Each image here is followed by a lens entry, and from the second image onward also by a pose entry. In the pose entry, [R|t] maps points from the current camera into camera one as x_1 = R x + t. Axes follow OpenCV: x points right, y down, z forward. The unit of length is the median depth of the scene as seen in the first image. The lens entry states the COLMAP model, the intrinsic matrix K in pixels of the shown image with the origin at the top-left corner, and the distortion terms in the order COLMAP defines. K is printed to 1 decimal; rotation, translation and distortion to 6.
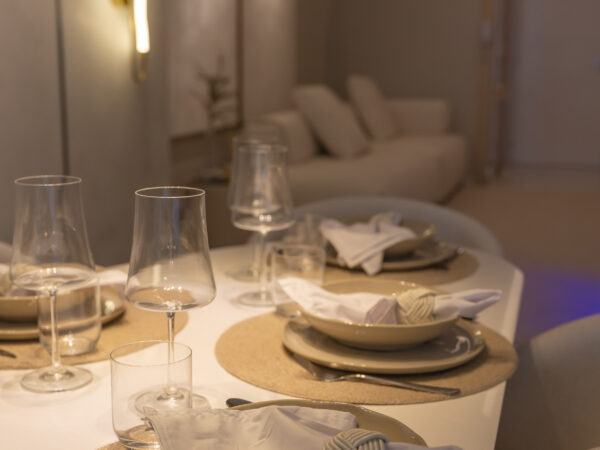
lens RADIAL K [[875.2, 0, 300.0], [0, 875.2, 225.0], [0, 0, 1]] dist [-0.002320, 0.030448]
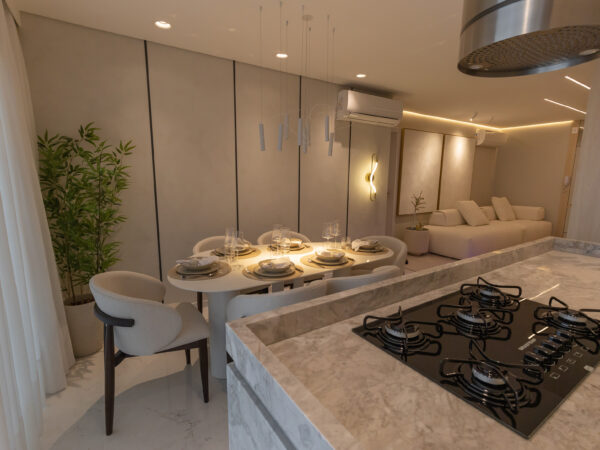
lens RADIAL K [[290.3, 0, 300.0], [0, 290.3, 225.0], [0, 0, 1]] dist [-0.003234, -0.000533]
pose [[0.782283, 0.099294, -0.614958, 0.750843], [-0.123169, 0.992379, 0.003552, -0.048969], [0.610624, 0.072965, 0.788552, -0.403337]]
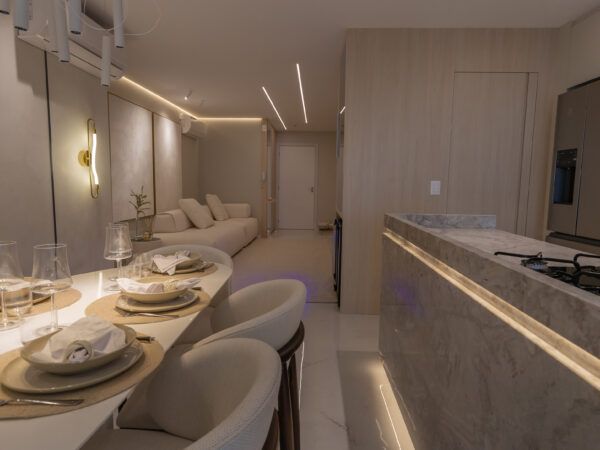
lens RADIAL K [[369.1, 0, 300.0], [0, 369.1, 225.0], [0, 0, 1]] dist [-0.001727, 0.005687]
pose [[0.963082, -0.025512, 0.267997, 0.150860], [0.047320, 0.996042, -0.075234, 0.009214], [-0.265017, 0.085139, 0.960478, -0.131407]]
